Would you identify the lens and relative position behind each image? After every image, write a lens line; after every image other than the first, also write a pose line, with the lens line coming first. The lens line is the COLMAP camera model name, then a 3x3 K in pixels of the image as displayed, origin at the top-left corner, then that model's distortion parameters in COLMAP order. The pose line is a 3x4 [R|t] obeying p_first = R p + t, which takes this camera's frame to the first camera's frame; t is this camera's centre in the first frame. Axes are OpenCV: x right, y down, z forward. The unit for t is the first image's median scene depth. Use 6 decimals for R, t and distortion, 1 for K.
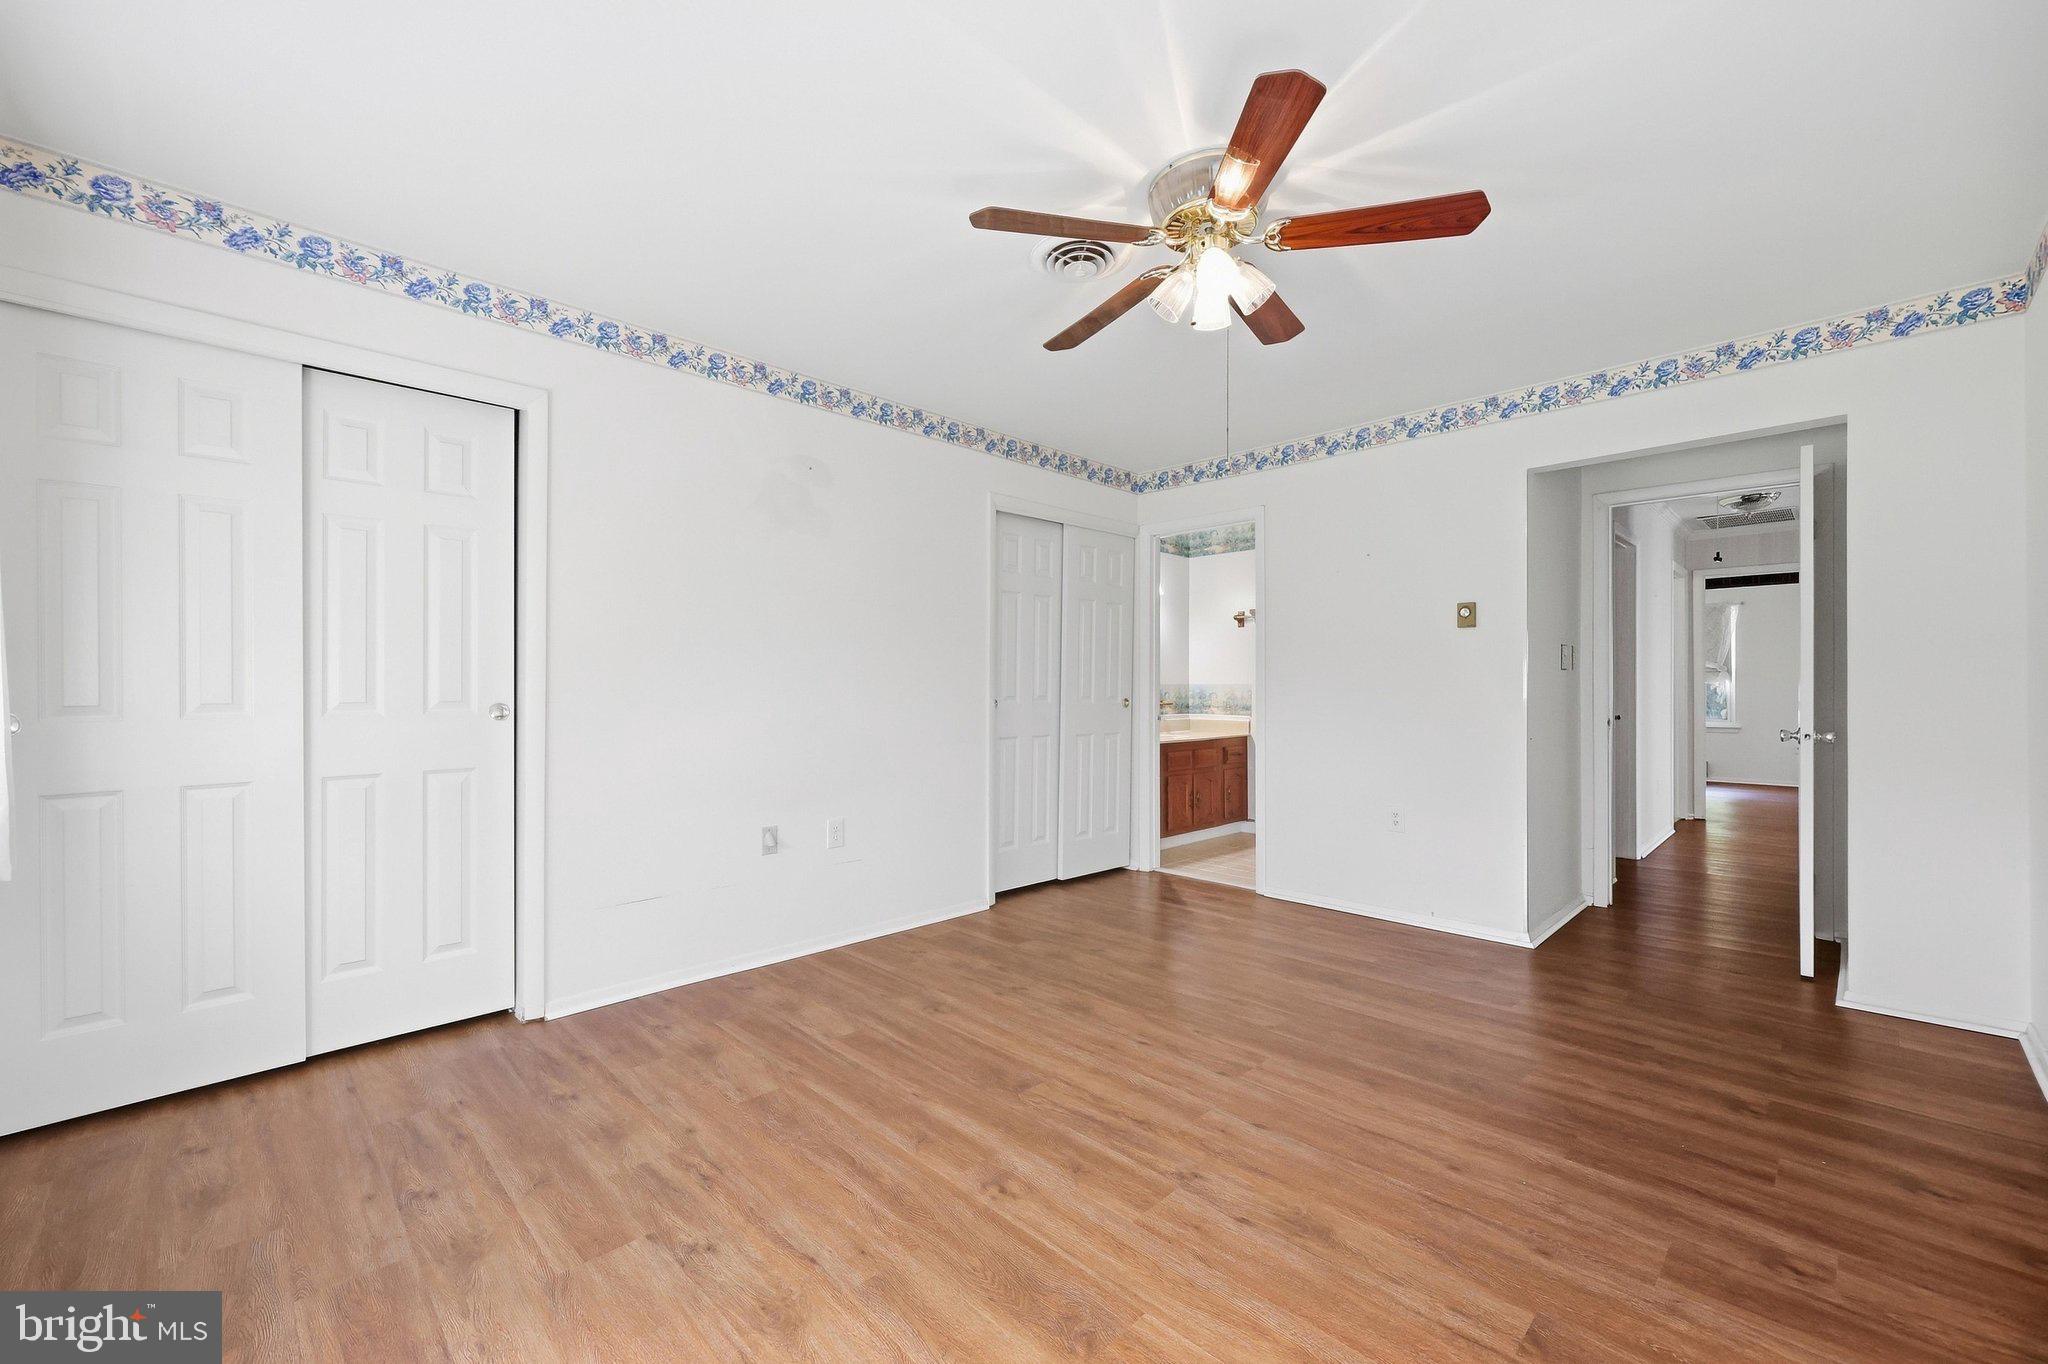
lens RADIAL K [[820.2, 0, 1026.4], [0, 820.2, 677.5], [0, 0, 1]] dist [0.000320, -0.000001]
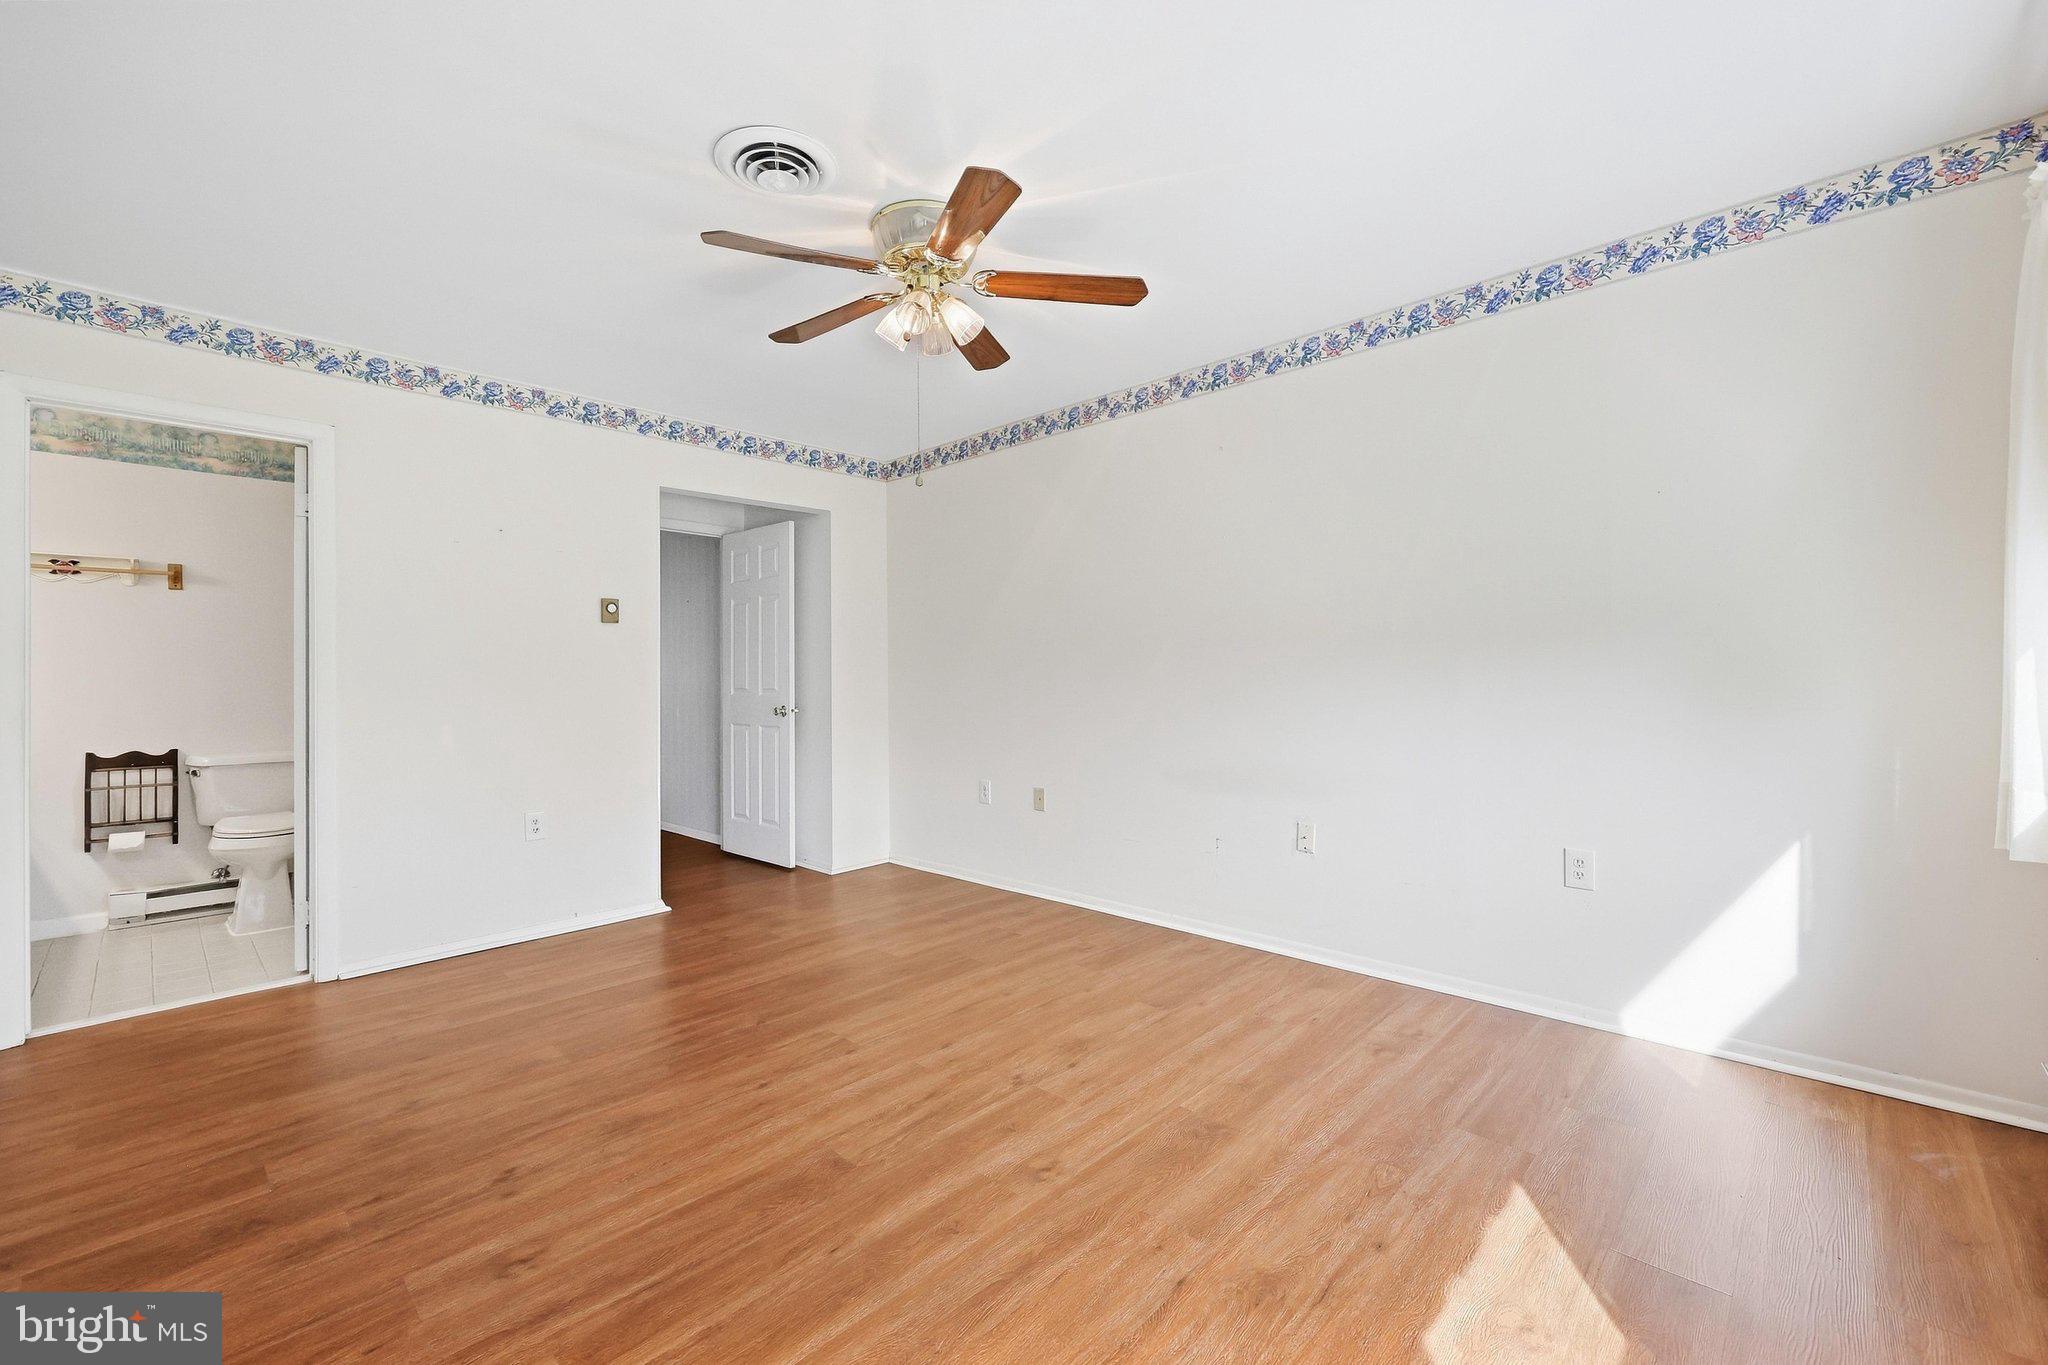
lens RADIAL K [[820.2, 0, 1026.4], [0, 820.2, 678.0], [0, 0, 1]] dist [0.000320, -0.000001]
pose [[-0.007741, -0.002504, 0.999967, -0.863771], [0.002517, 0.999994, 0.002524, 0.010620], [-0.999967, 0.002536, -0.007735, 0.852576]]
